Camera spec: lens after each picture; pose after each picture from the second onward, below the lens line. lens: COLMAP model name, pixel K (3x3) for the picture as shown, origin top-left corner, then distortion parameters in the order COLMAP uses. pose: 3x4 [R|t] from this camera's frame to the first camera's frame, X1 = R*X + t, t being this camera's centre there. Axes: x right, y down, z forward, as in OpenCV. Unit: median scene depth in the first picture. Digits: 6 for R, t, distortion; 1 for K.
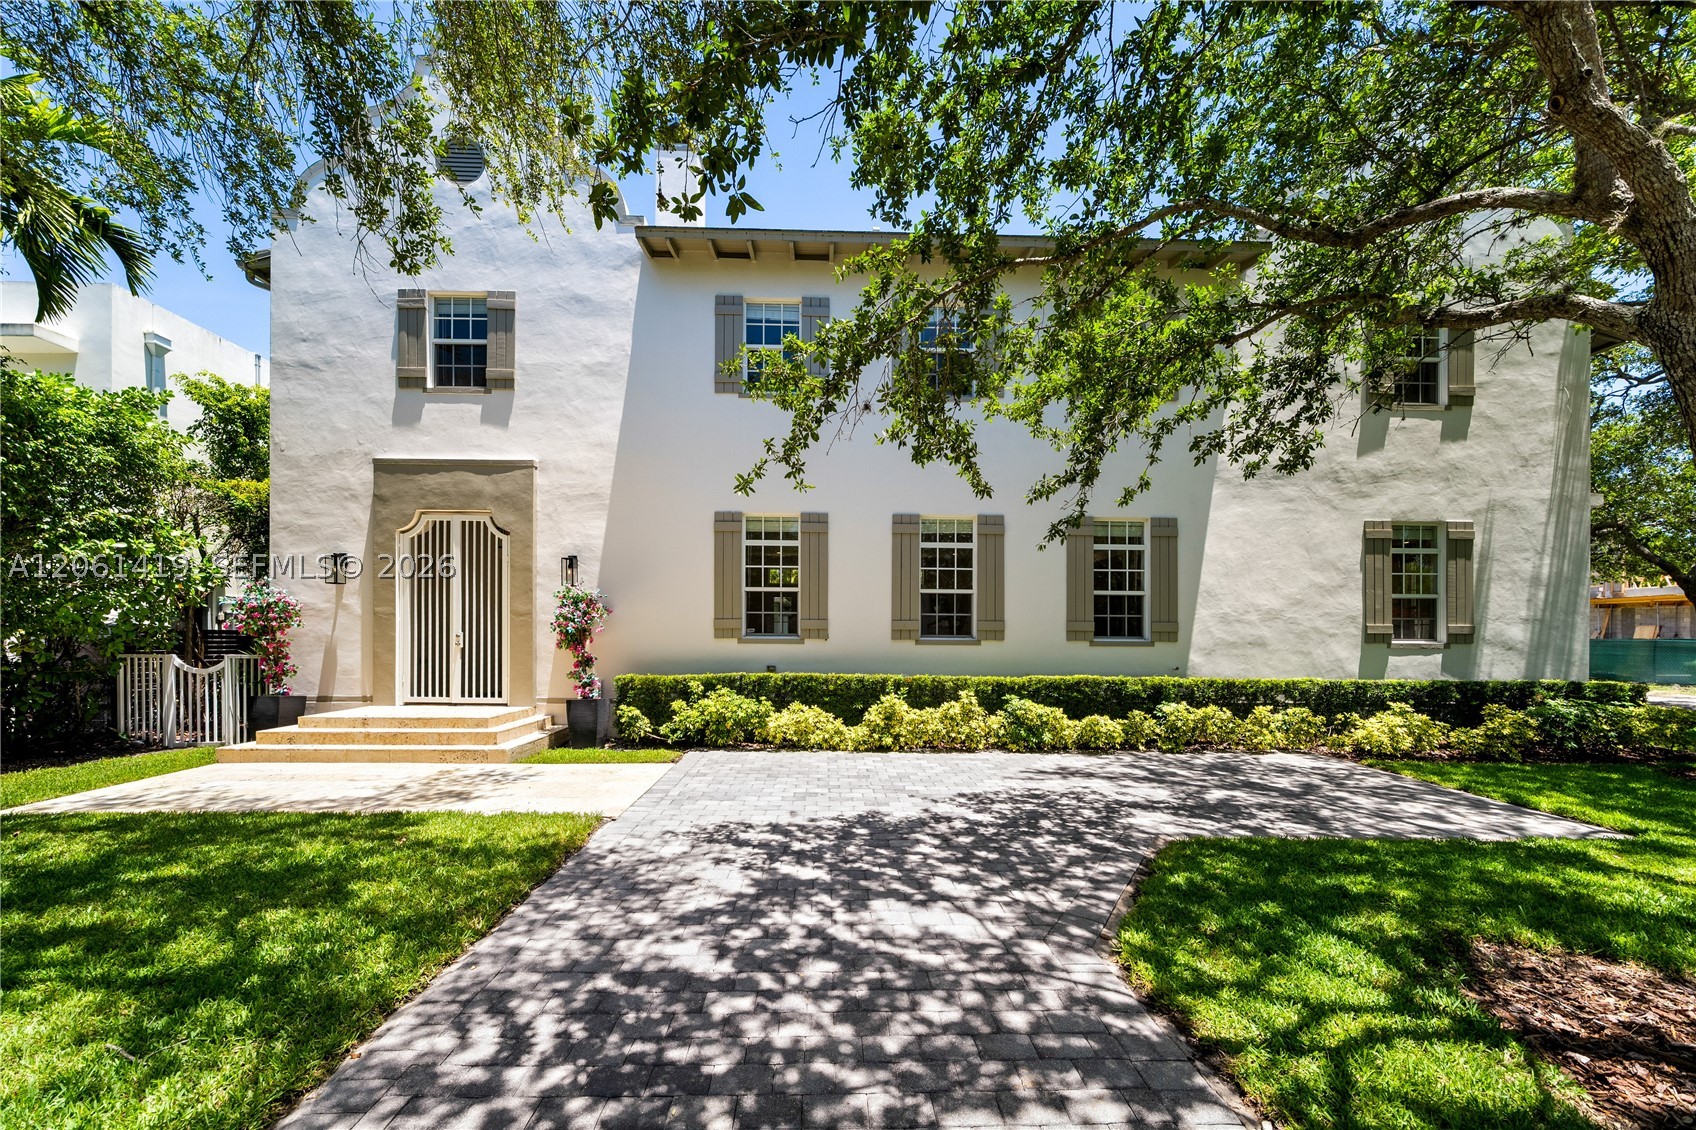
lens RADIAL K [[578.6, 0, 843.1], [0, 578.6, 635.6], [0, 0, 1]] dist [-0.004628, -0.000013]
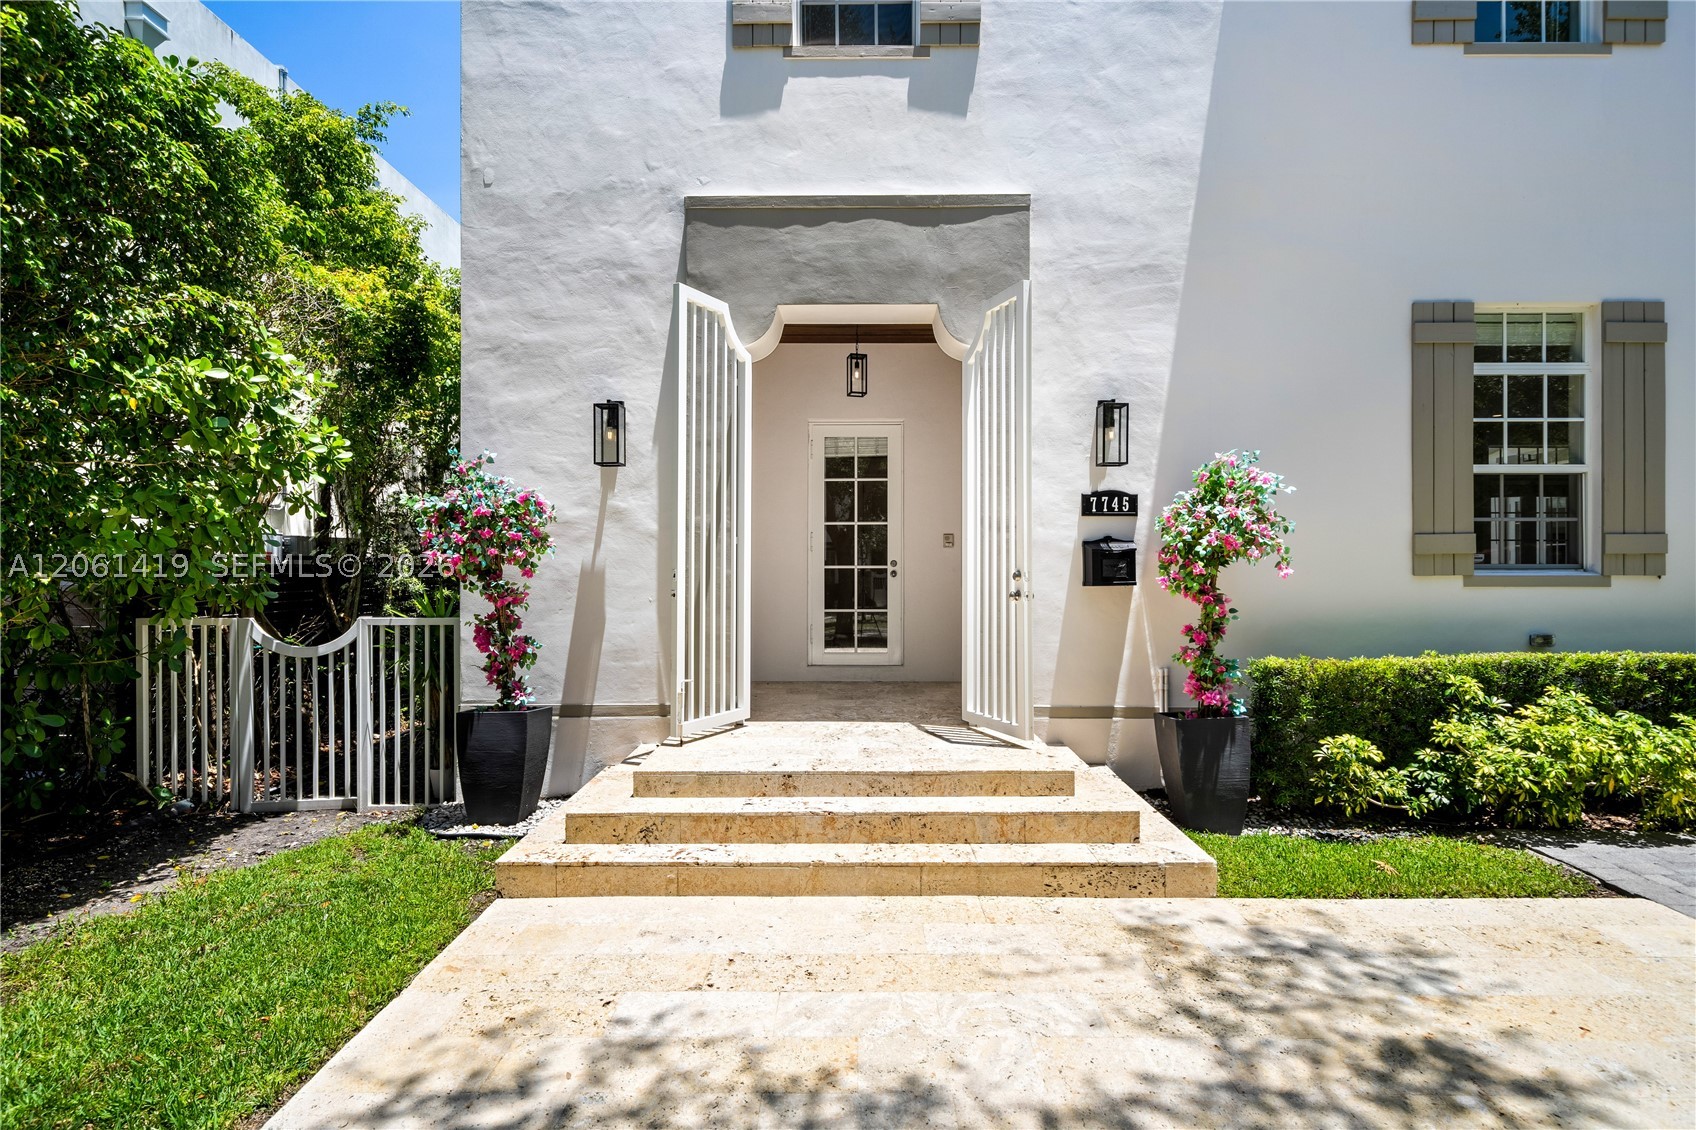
lens RADIAL K [[826.1, 0, 848.4], [0, 826.1, 564.9], [0, 0, 1]] dist [0.000220, -0.000399]
pose [[0.999469, -0.006852, -0.031860, -0.654514], [0.006503, 0.999918, -0.011055, -0.000171], [0.031933, 0.010842, 0.999431, 0.332904]]
